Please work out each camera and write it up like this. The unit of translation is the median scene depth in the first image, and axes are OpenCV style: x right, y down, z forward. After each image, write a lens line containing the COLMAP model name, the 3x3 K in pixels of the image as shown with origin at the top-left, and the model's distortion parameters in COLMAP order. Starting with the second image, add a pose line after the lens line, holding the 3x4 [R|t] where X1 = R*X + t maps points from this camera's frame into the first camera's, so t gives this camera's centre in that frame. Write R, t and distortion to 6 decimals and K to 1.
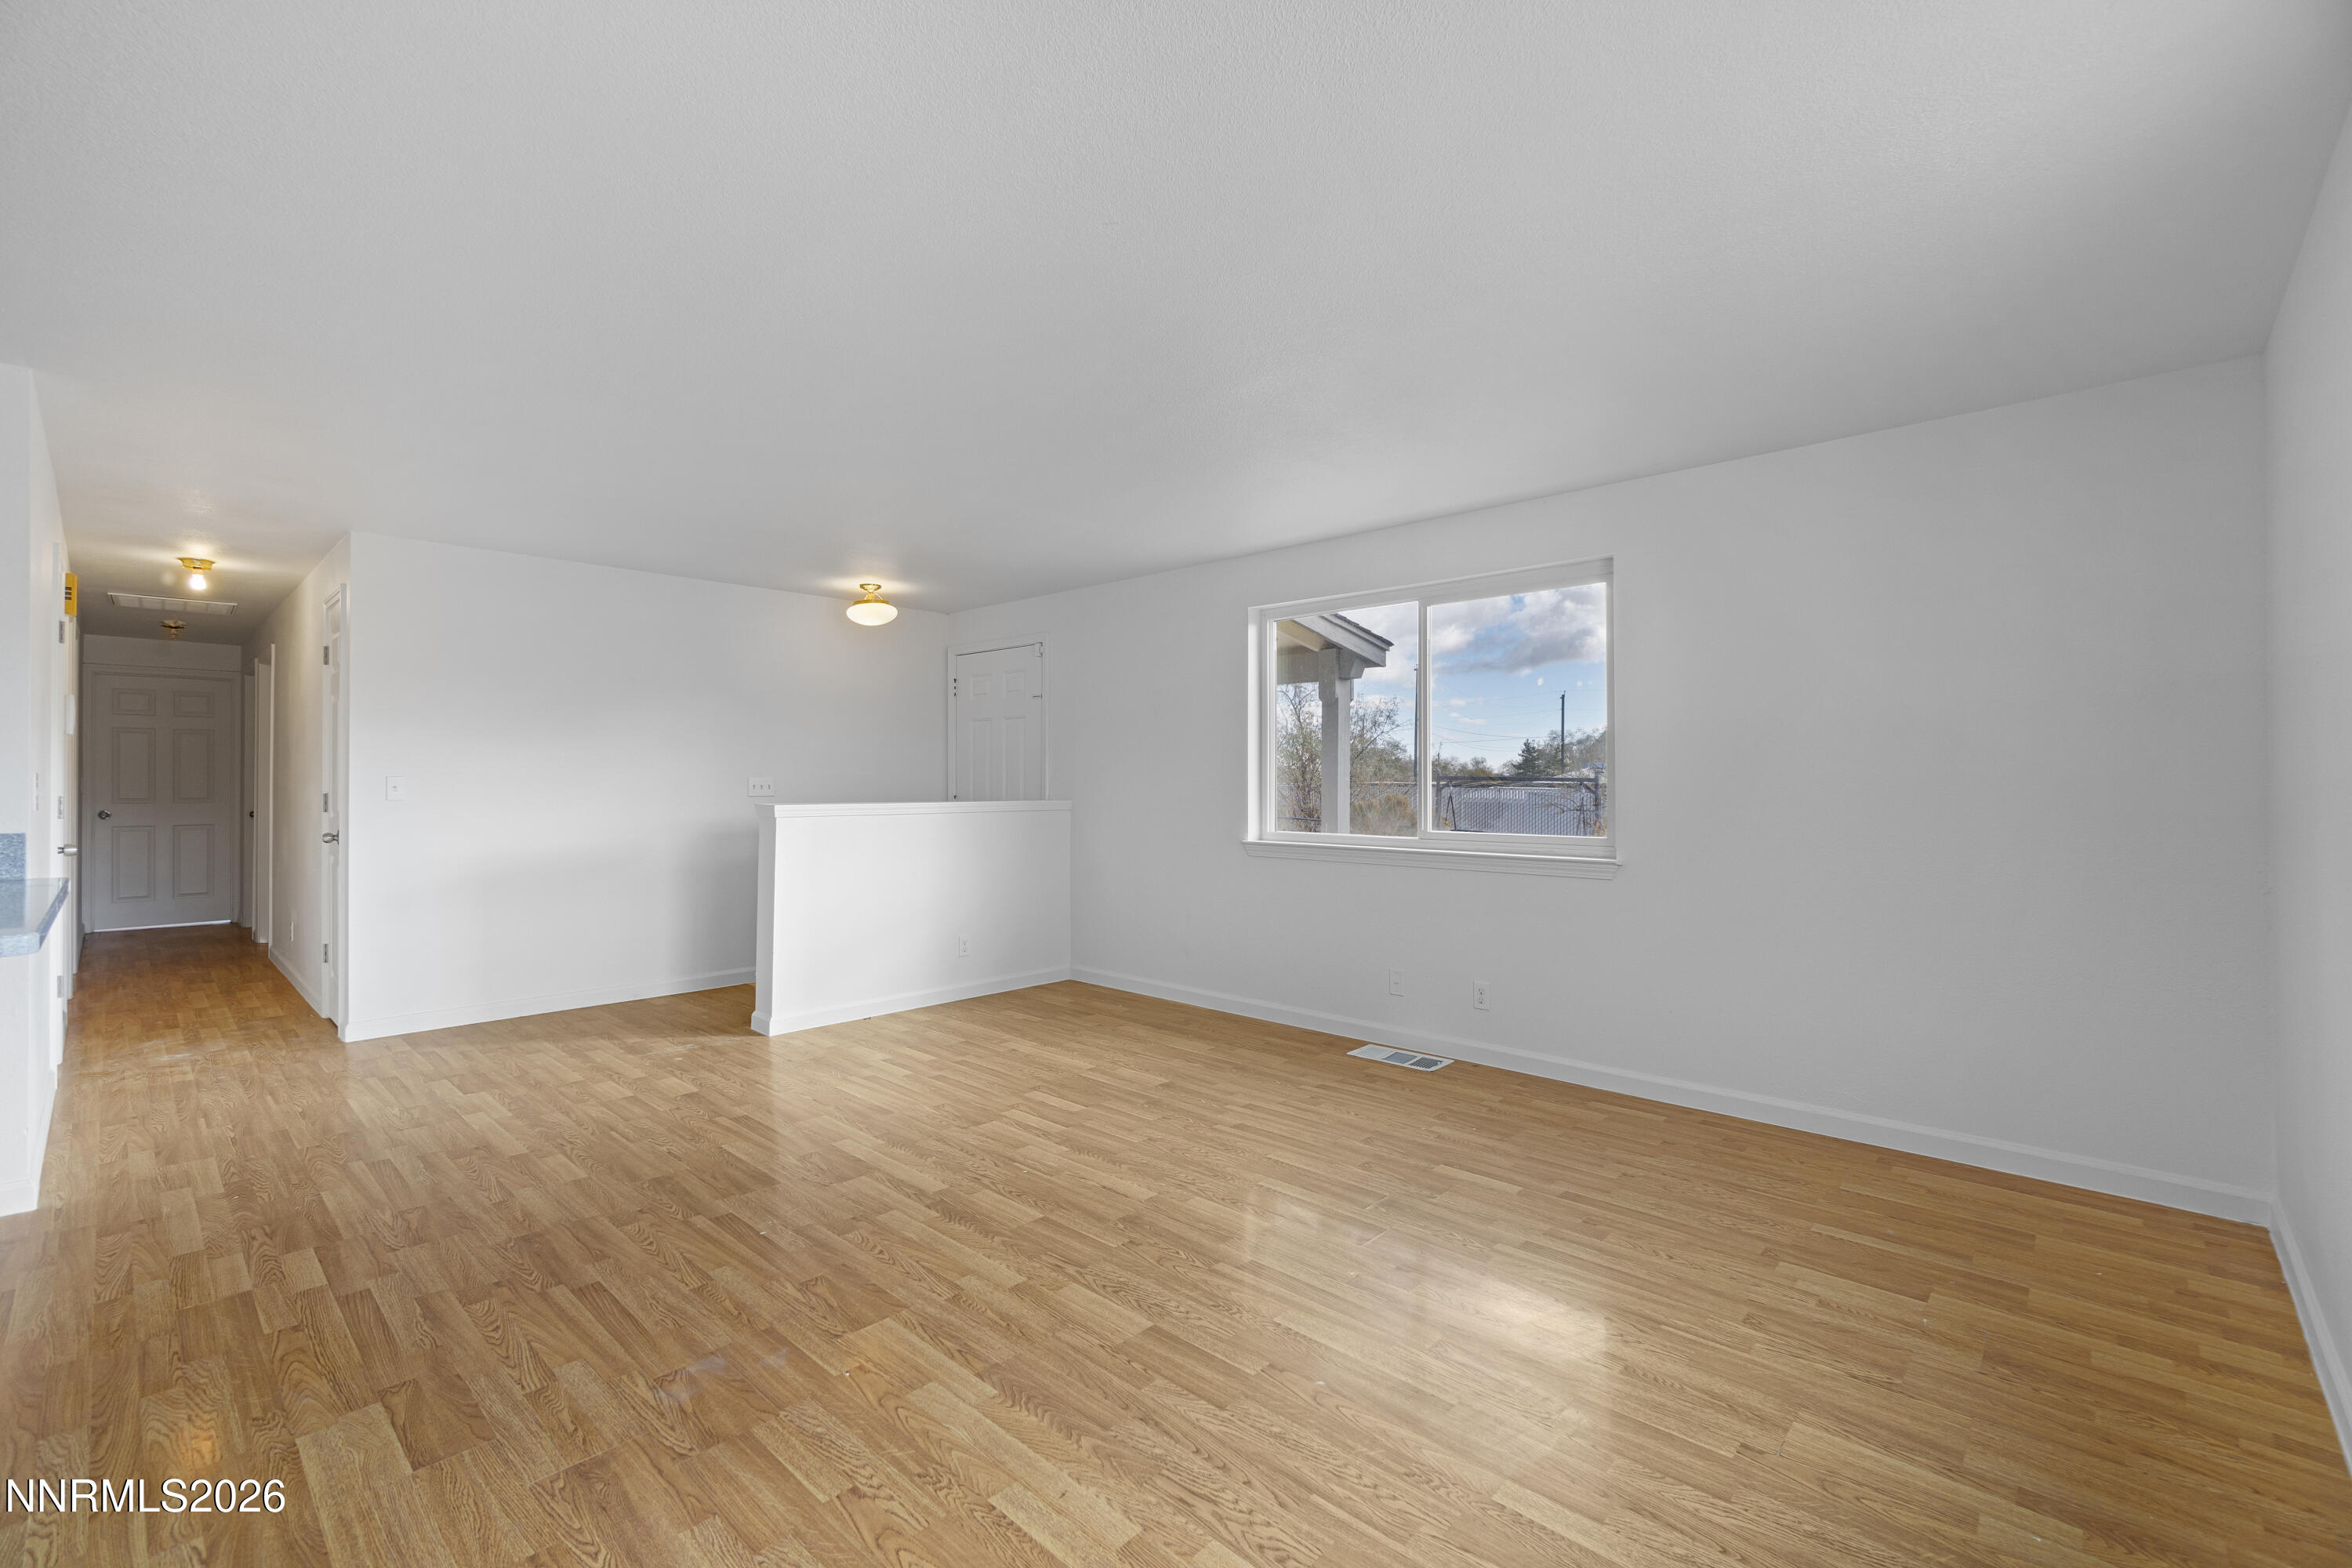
lens RADIAL K [[1019.8, 0, 1168.8], [0, 1019.8, 773.9], [0, 0, 1]] dist [-0.004874, 0.000064]
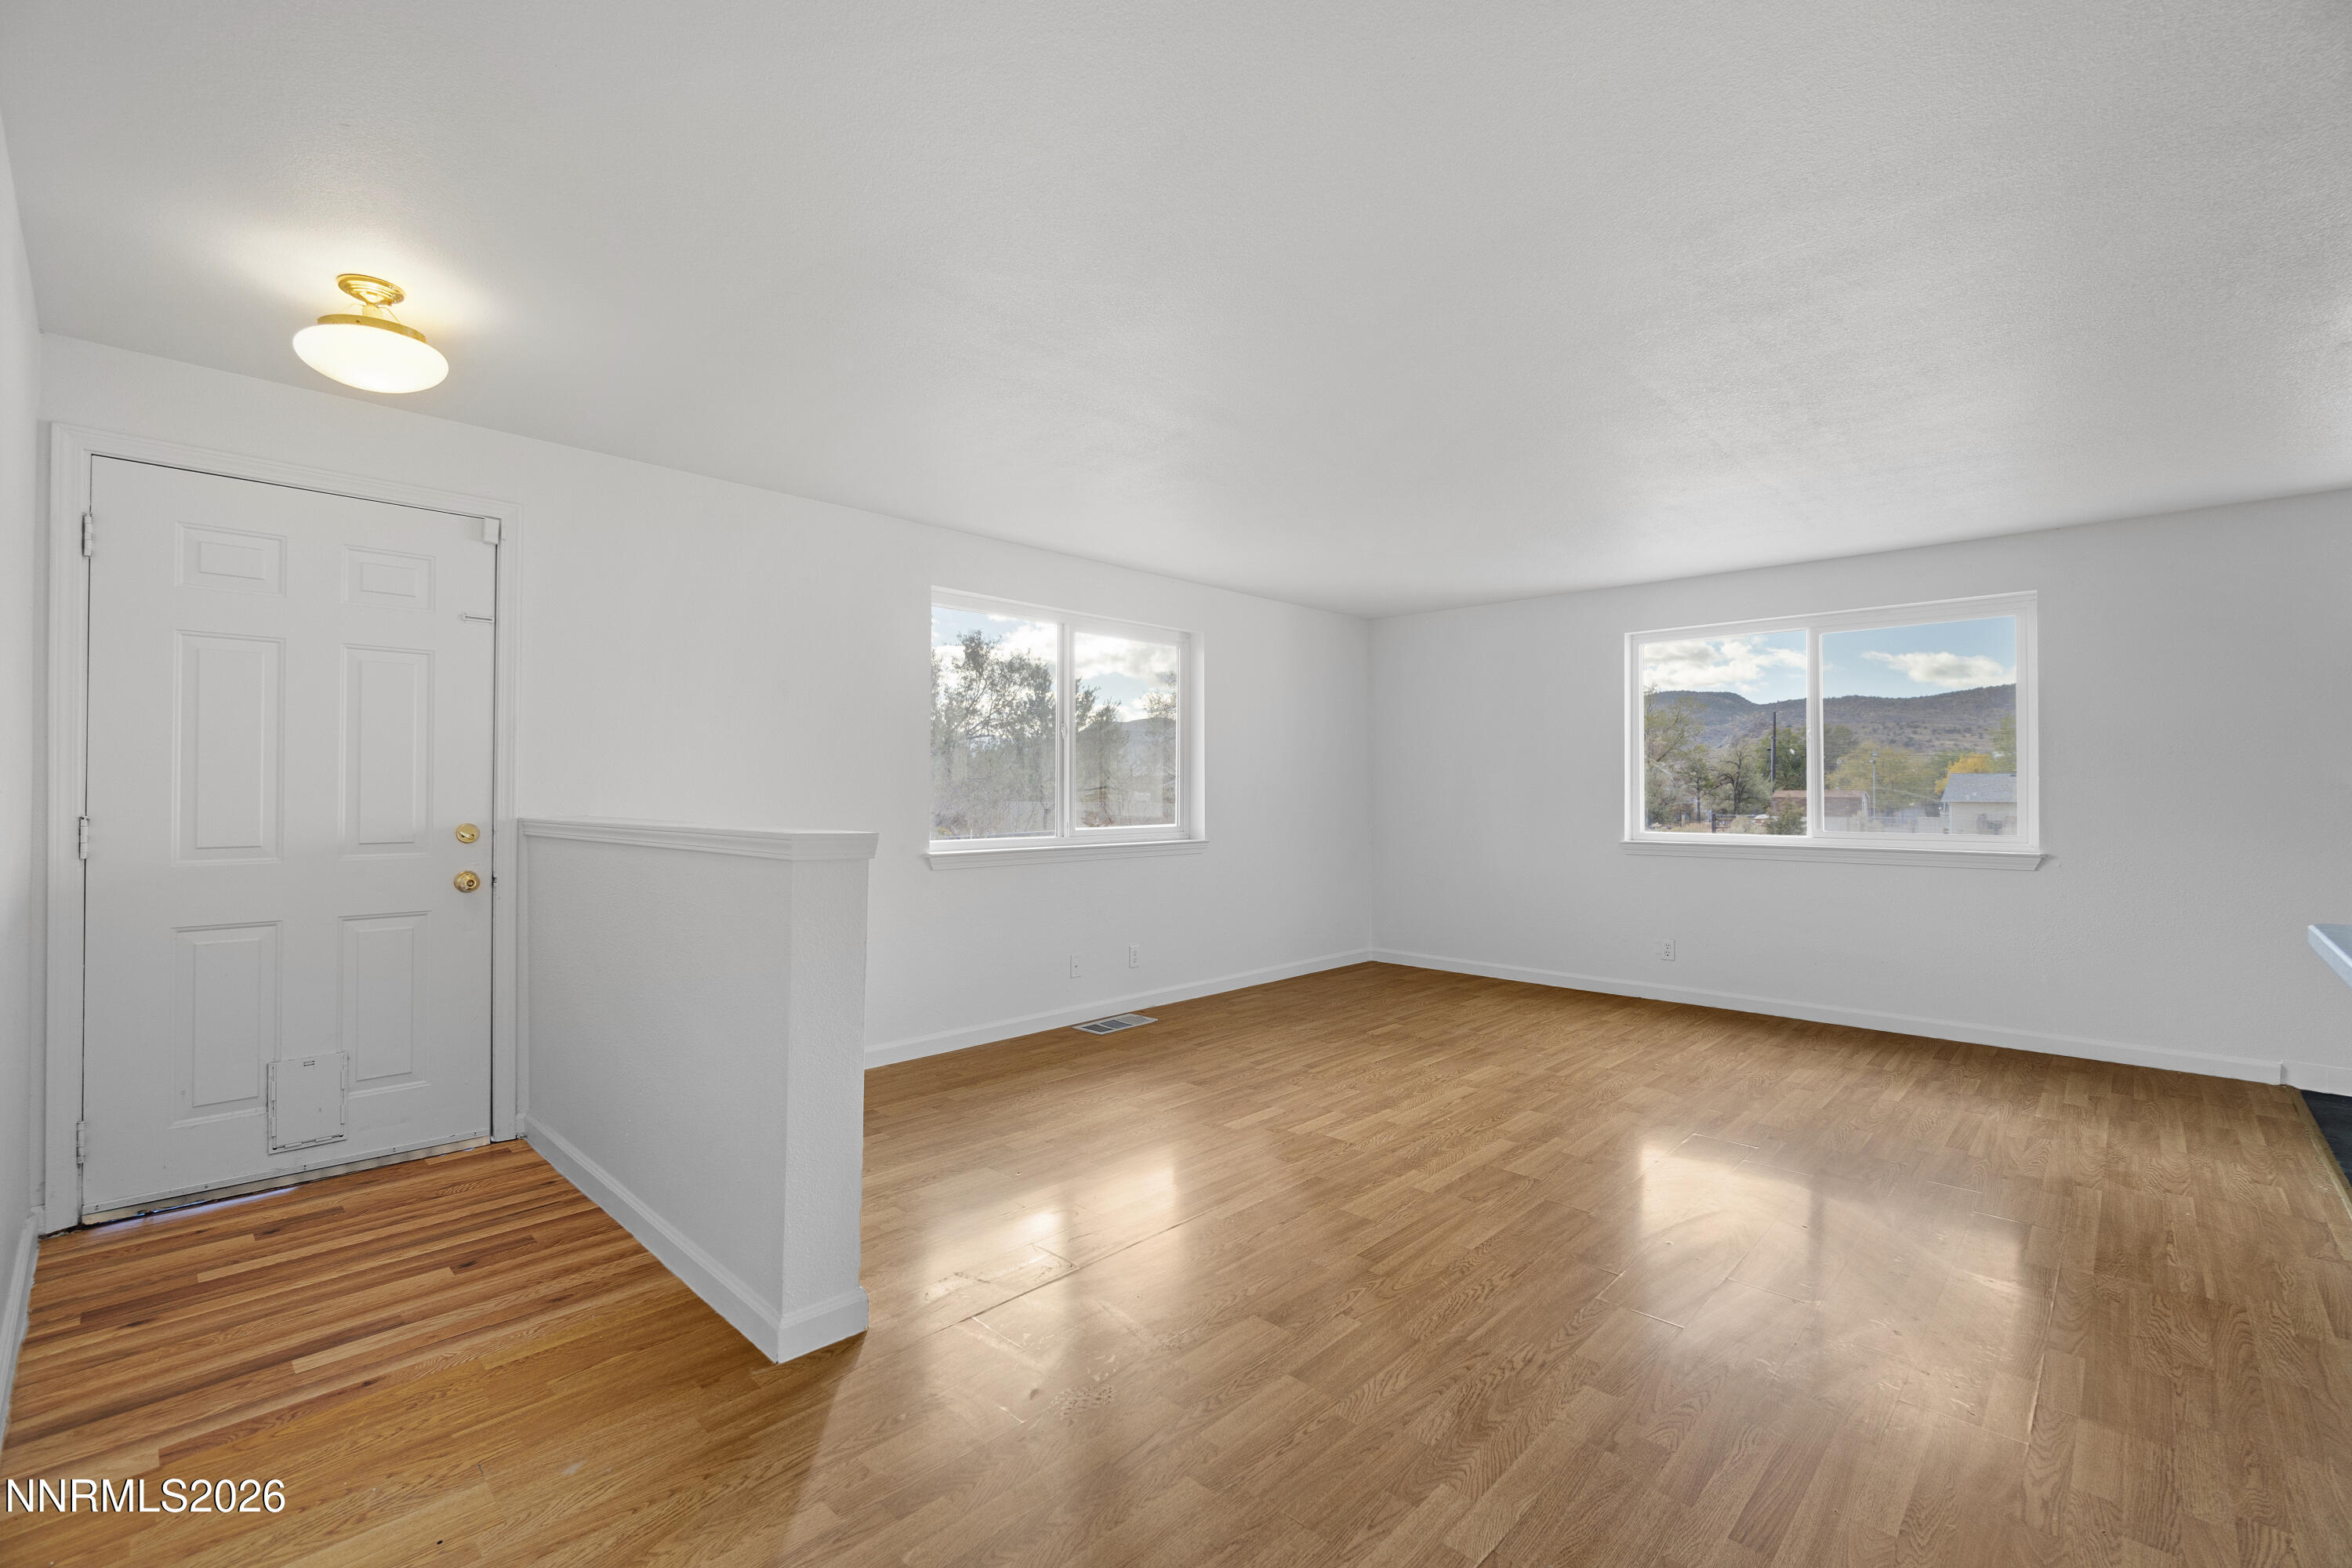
lens RADIAL K [[1019.8, 0, 1168.8], [0, 1019.8, 773.9], [0, 0, 1]] dist [-0.004874, 0.000064]
pose [[0.001462, 0.014837, 0.999889, -1.176256], [-0.010658, 0.999833, -0.014821, 0.013631], [-0.999942, -0.010635, 0.001620, 1.183265]]
